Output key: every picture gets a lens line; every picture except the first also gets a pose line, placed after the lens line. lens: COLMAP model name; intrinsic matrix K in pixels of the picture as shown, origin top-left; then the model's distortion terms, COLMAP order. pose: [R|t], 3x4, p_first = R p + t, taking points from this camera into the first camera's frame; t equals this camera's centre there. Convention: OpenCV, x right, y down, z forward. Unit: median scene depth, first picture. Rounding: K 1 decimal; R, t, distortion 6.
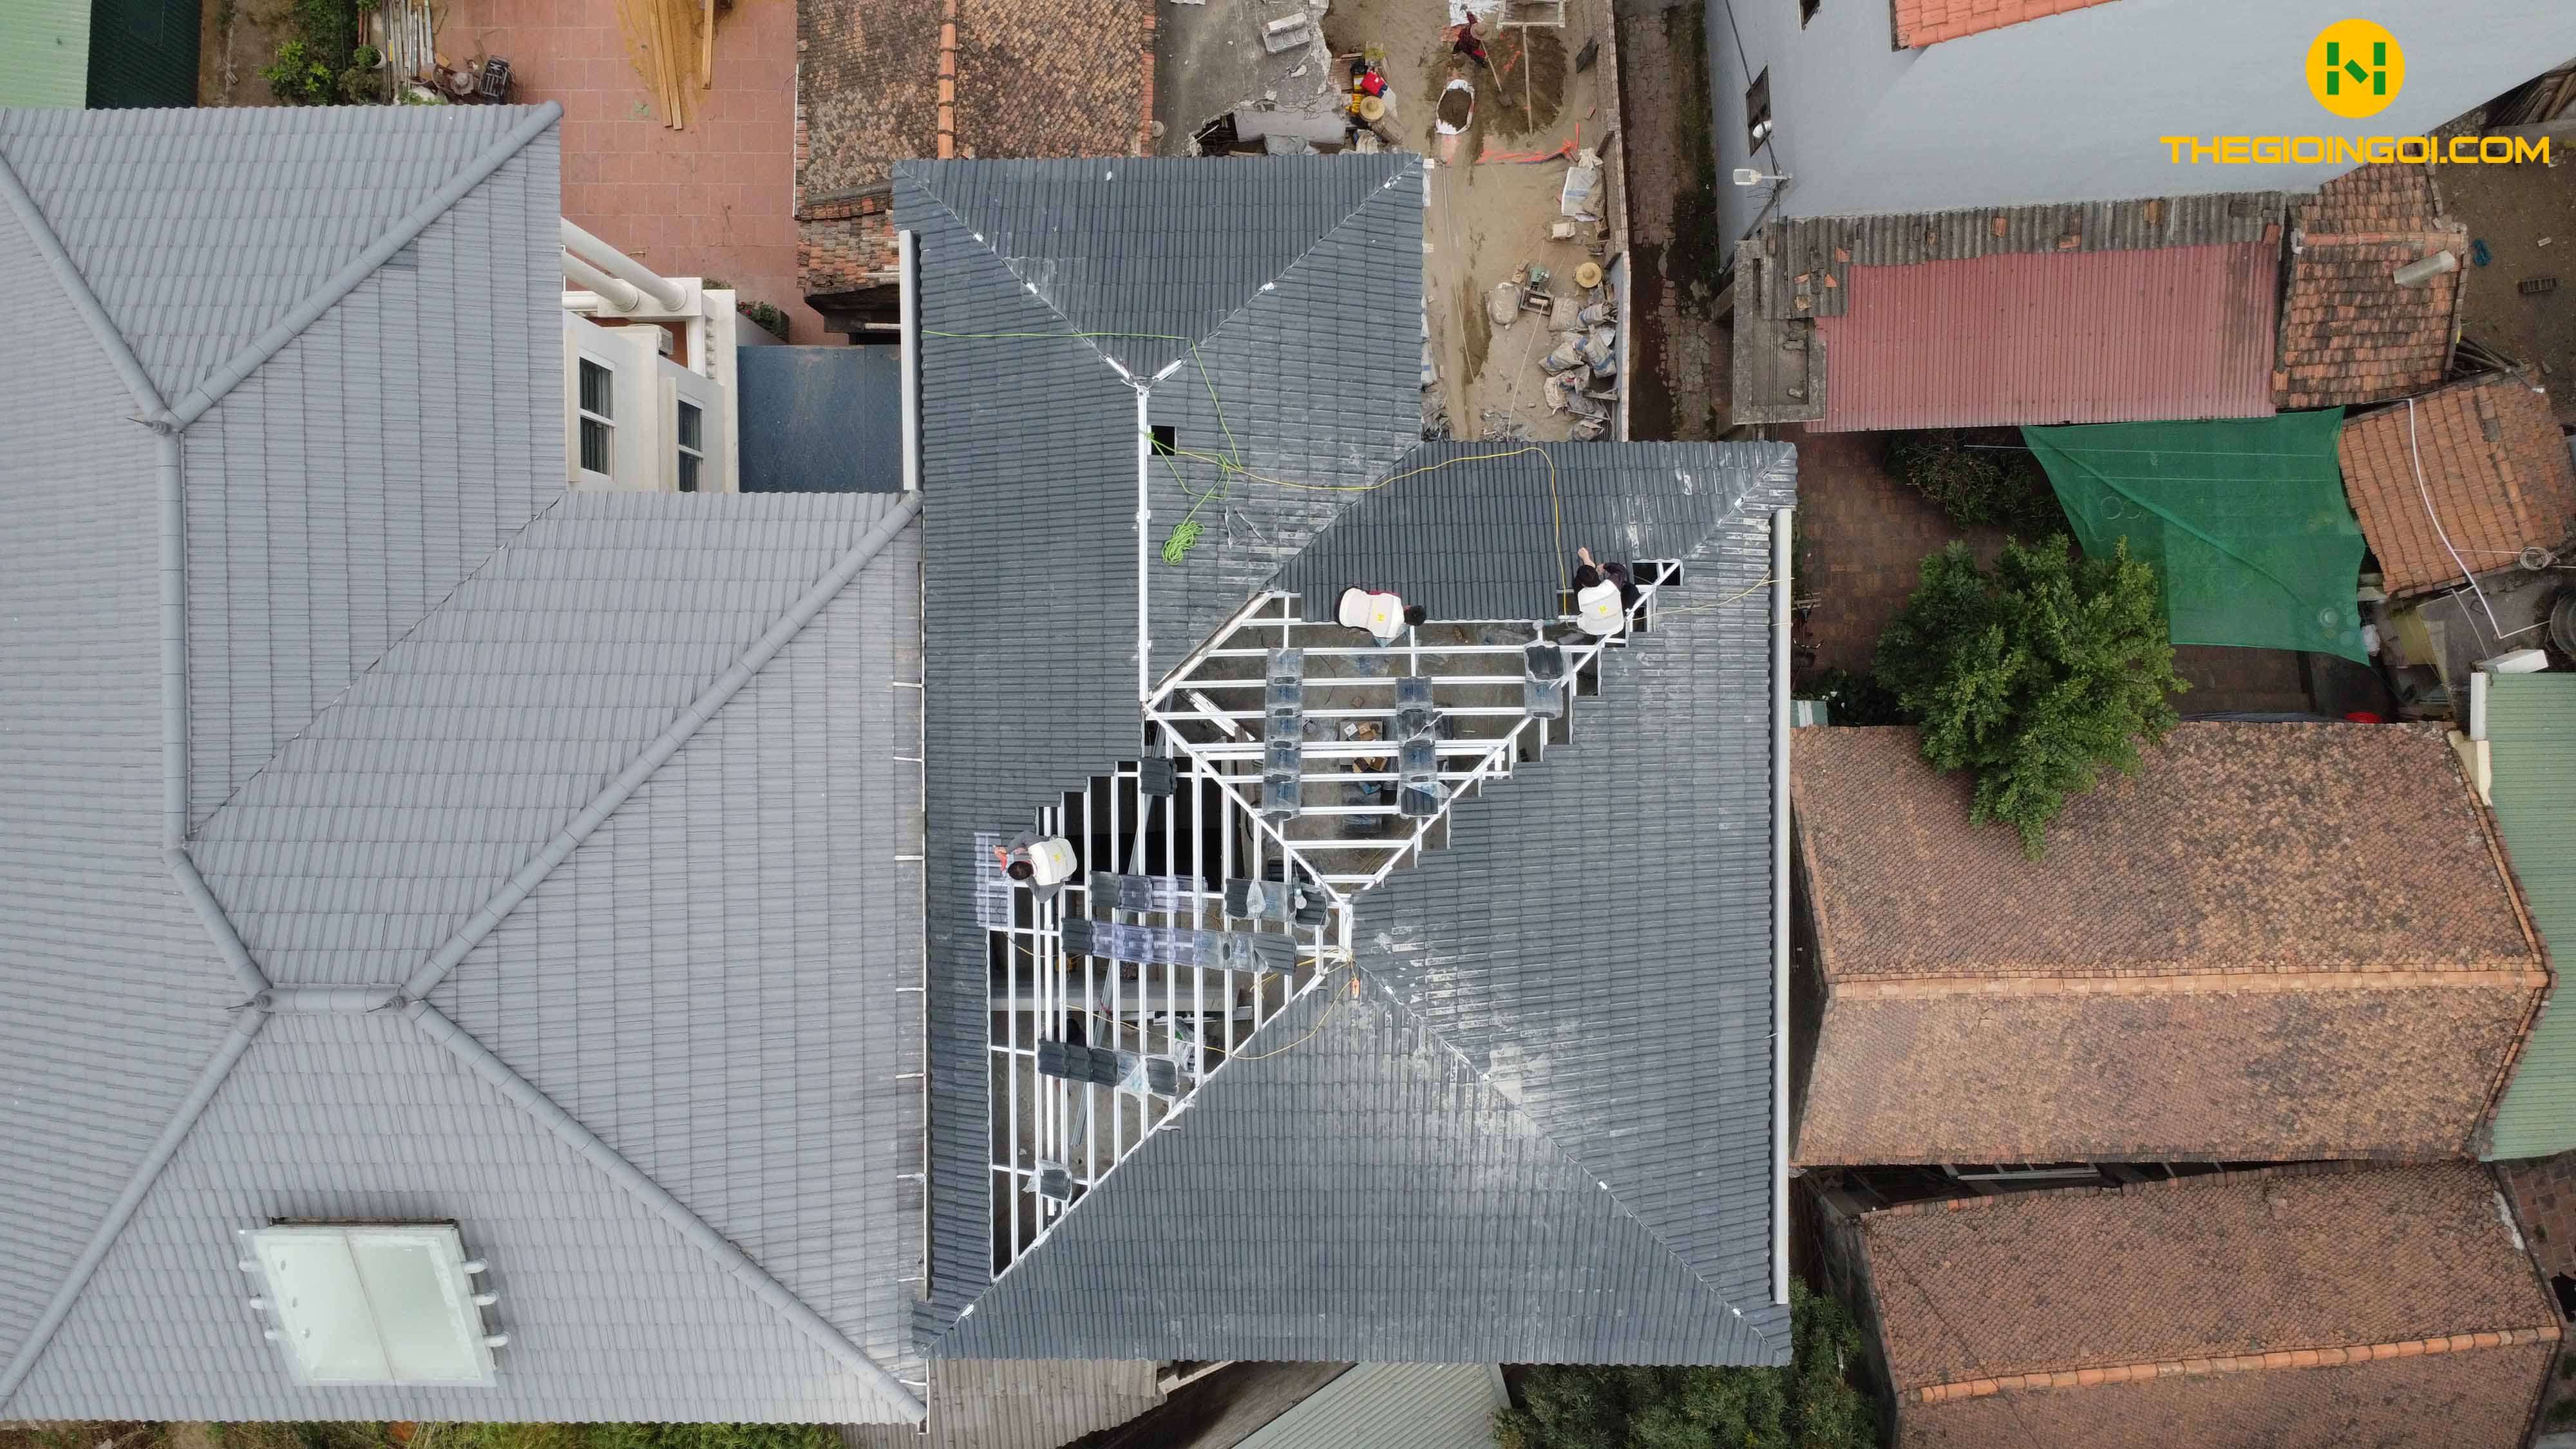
lens RADIAL K [[1927.4, 0, 1294.2], [0, 1927.4, 720.1], [0, 0, 1]] dist [-0.004391, 0.003690]
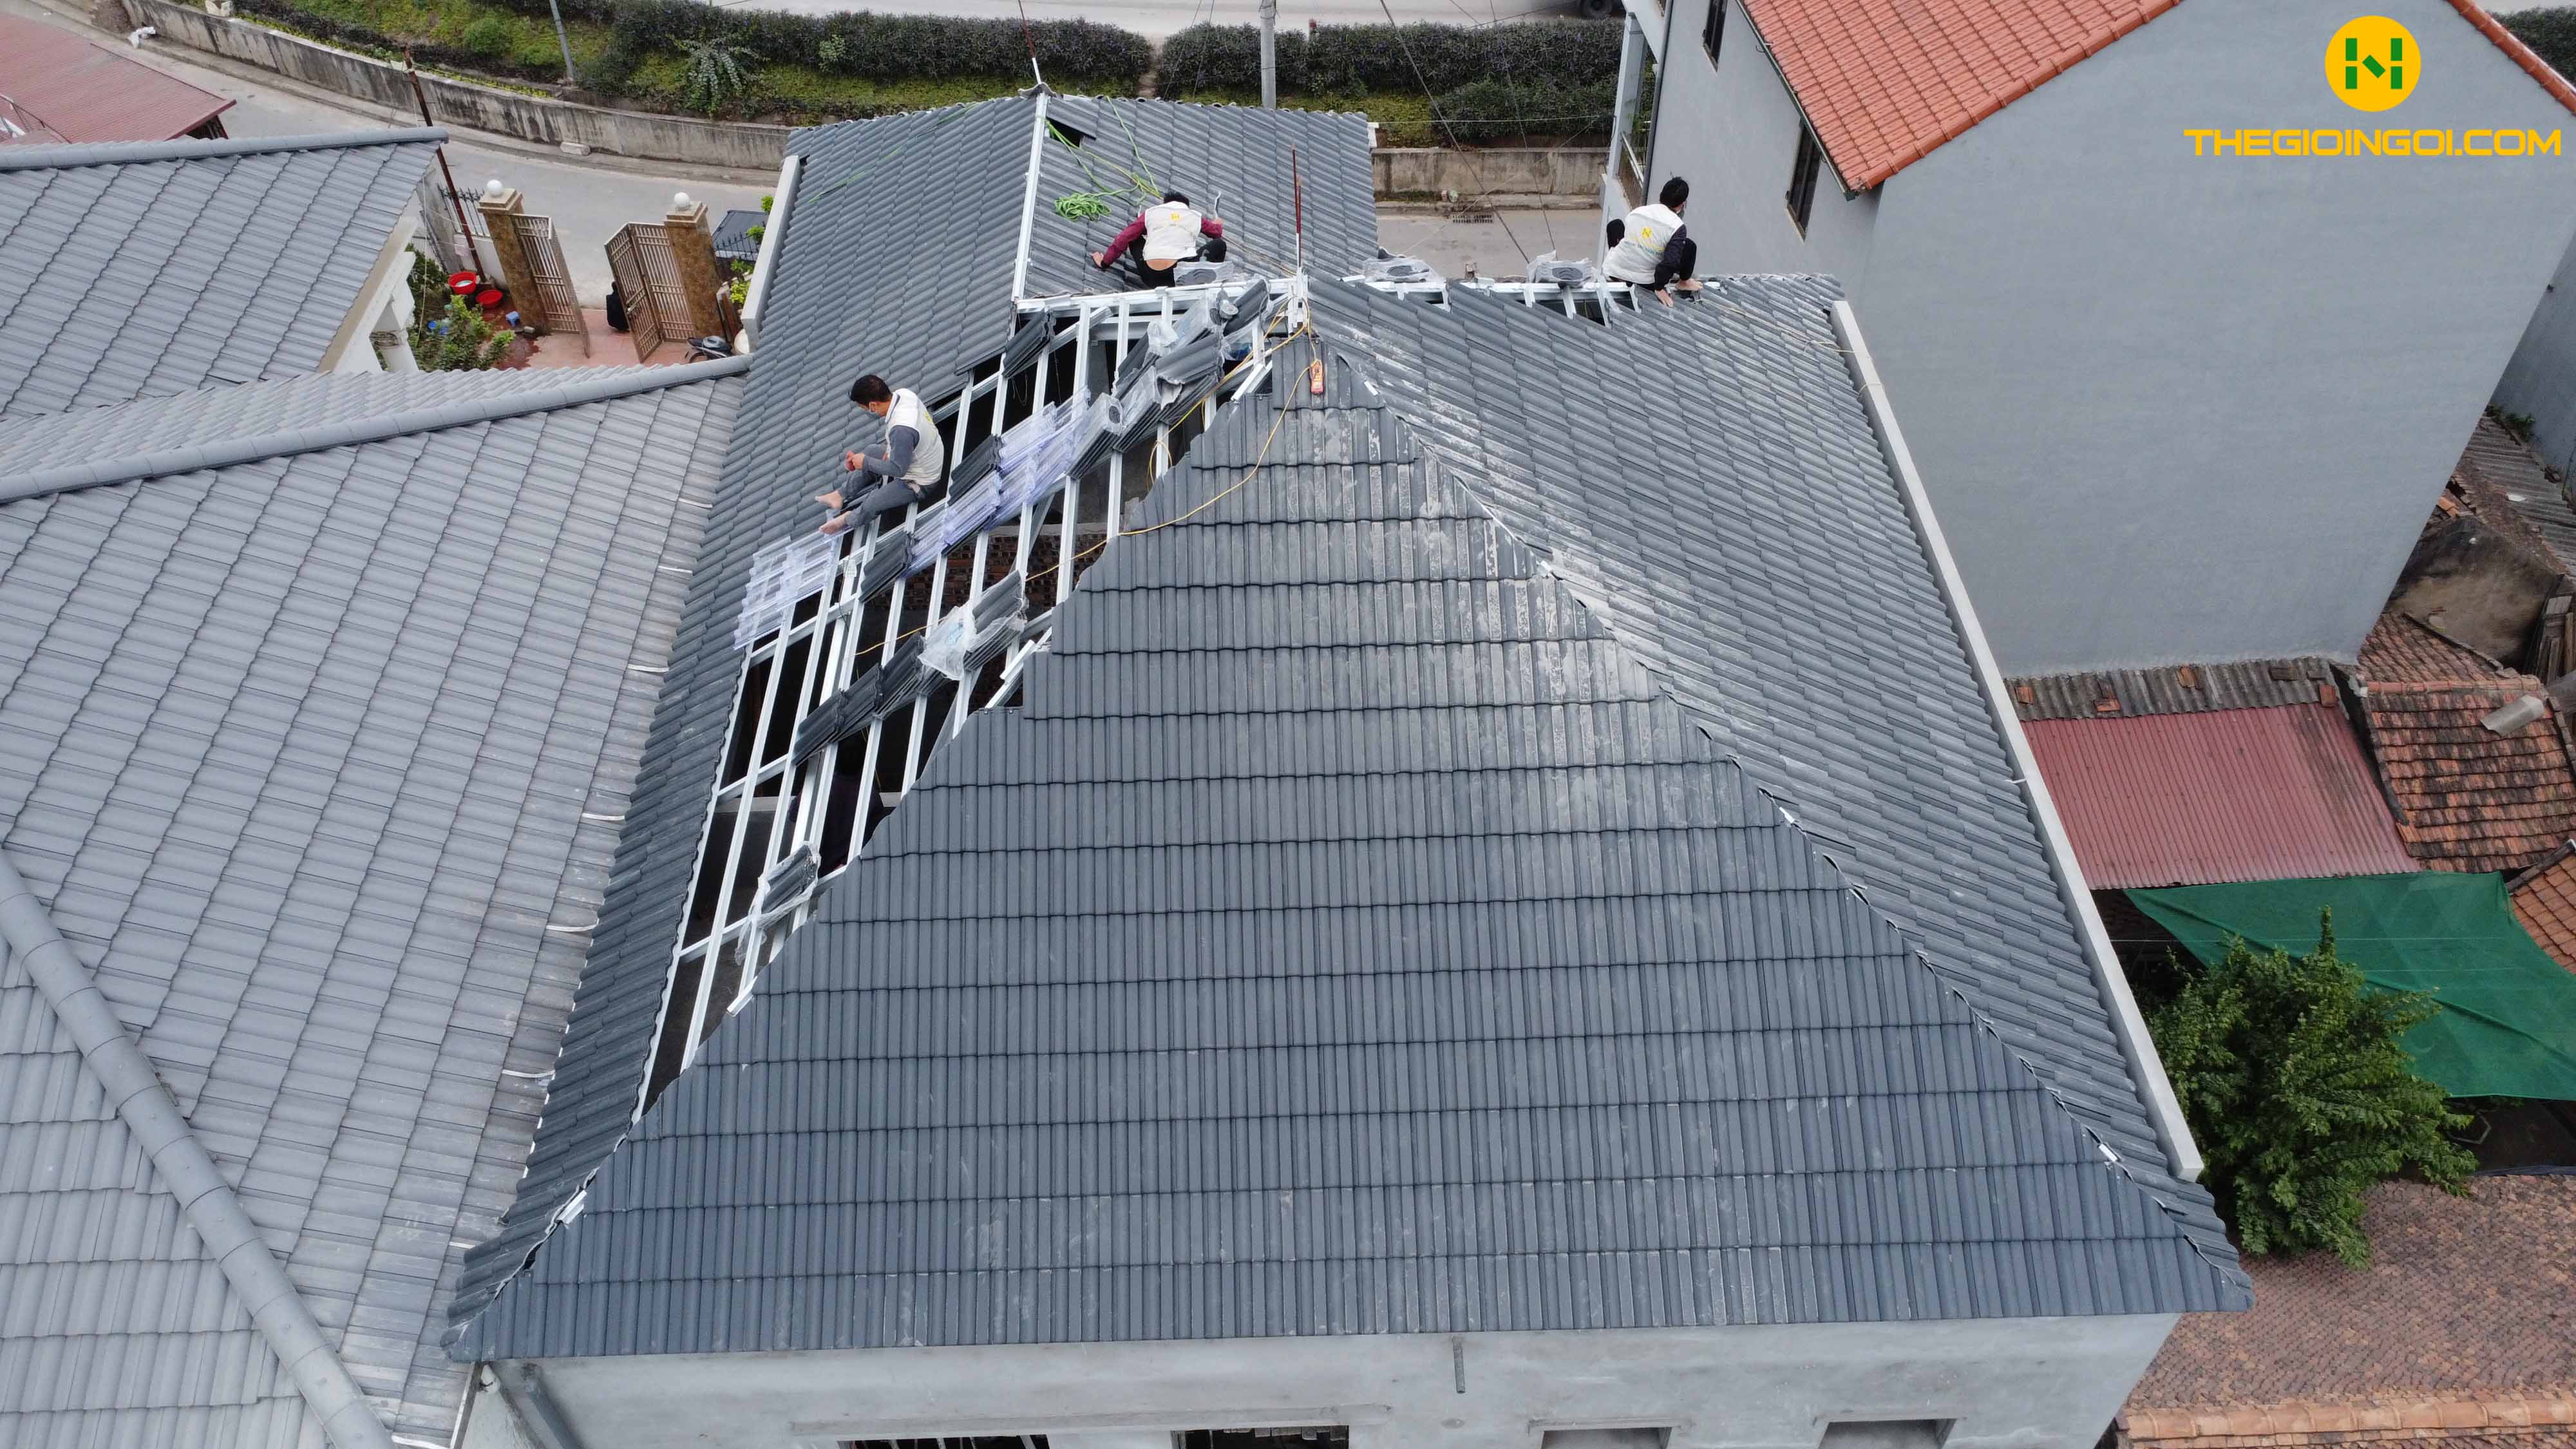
lens RADIAL K [[1927.4, 0, 1294.2], [0, 1927.4, 720.1], [0, 0, 1]] dist [-0.004391, 0.003690]
pose [[0.999623, -0.019785, 0.019039, 0.006365], [0.027446, 0.699684, -0.713925, 0.402265], [0.000804, 0.714178, 0.699964, 0.391195]]
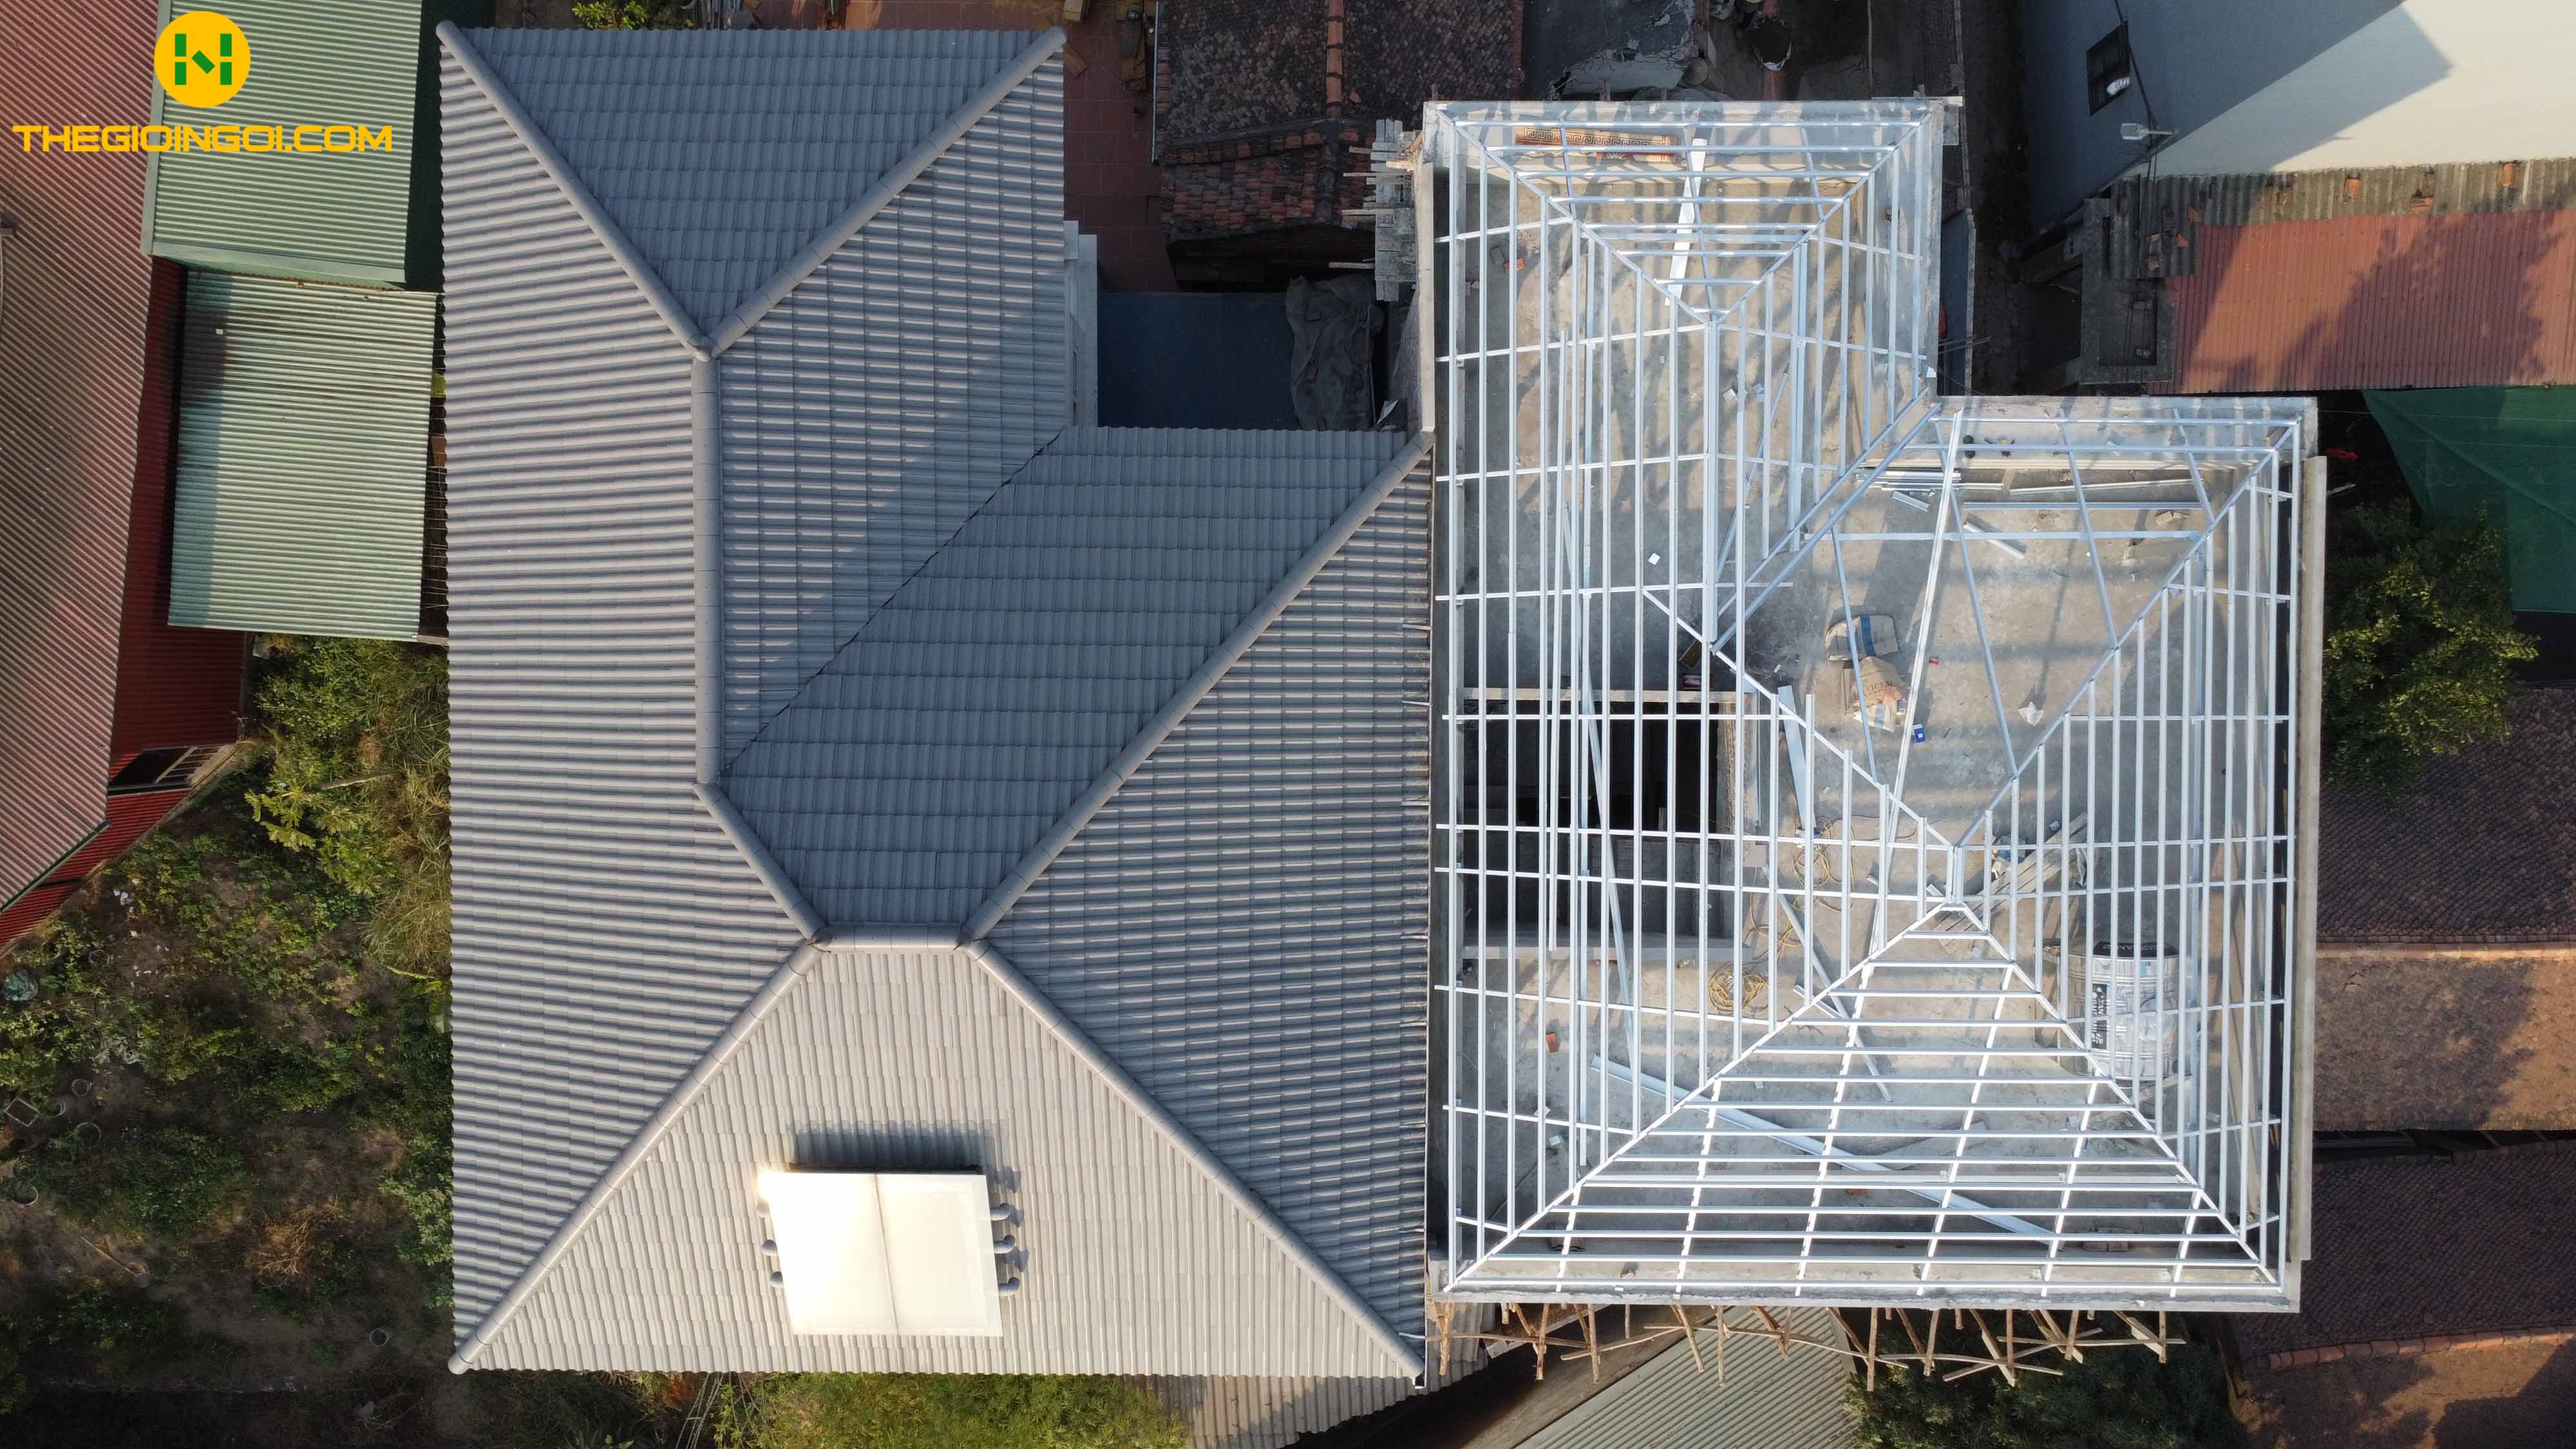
lens RADIAL K [[1927.4, 0, 1294.2], [0, 1927.4, 720.1], [0, 0, 1]] dist [-0.004391, 0.003690]
pose [[0.999904, 0.008360, 0.011079, -0.188348], [-0.008433, 0.999943, 0.006579, 0.016260], [-0.011023, -0.006672, 0.999917, 0.012527]]
